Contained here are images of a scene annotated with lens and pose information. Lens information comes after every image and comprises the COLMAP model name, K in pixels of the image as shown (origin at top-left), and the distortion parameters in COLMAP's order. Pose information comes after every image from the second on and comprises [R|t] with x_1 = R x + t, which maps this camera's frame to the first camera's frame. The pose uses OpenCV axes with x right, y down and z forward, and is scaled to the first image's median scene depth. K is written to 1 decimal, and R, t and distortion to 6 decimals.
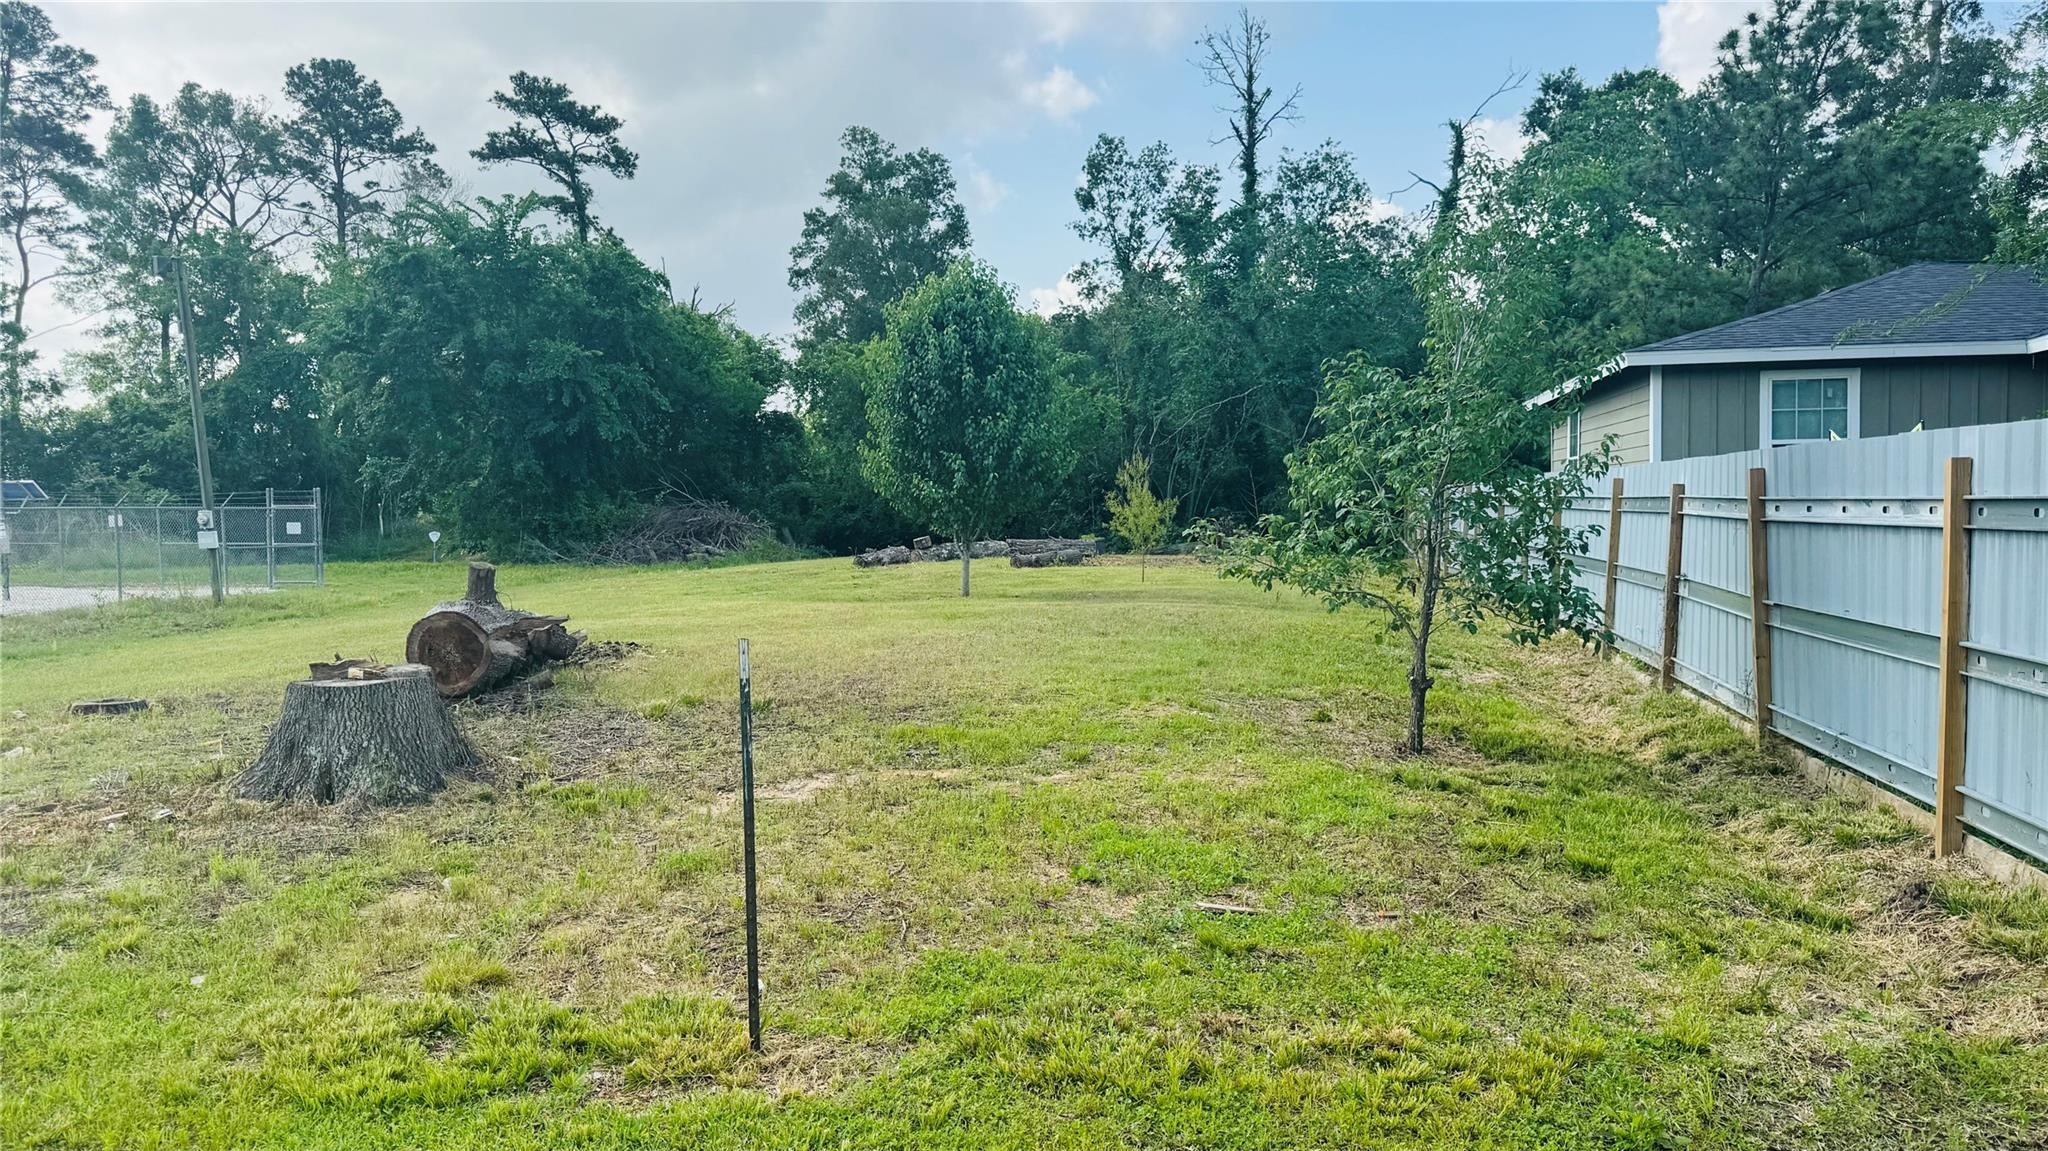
lens RADIAL K [[1680.3, 0, 1038.9], [0, 1680.3, 577.1], [0, 0, 1]] dist [0.038202, -0.027831]
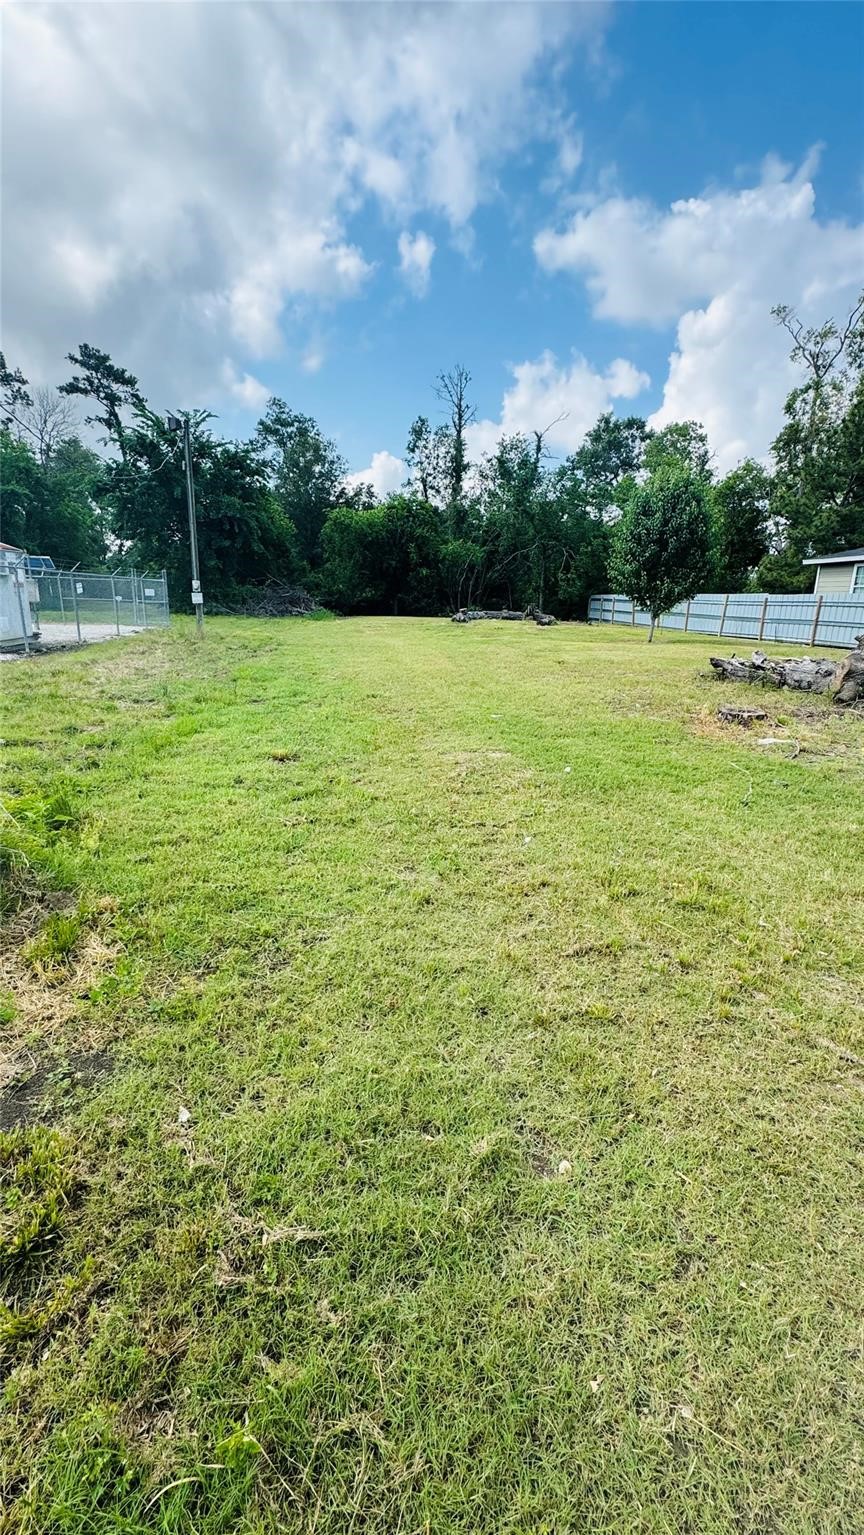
lens RADIAL K [[654.9, 0, 431.2], [0, 654.9, 767.3], [0, 0, 1]] dist [-0.004389, 0.001283]
pose [[0.946233, -0.045257, 0.320306, -0.200675], [-0.024553, 0.977261, 0.210614, -0.000755], [-0.322554, -0.207154, 0.923605, 0.109789]]
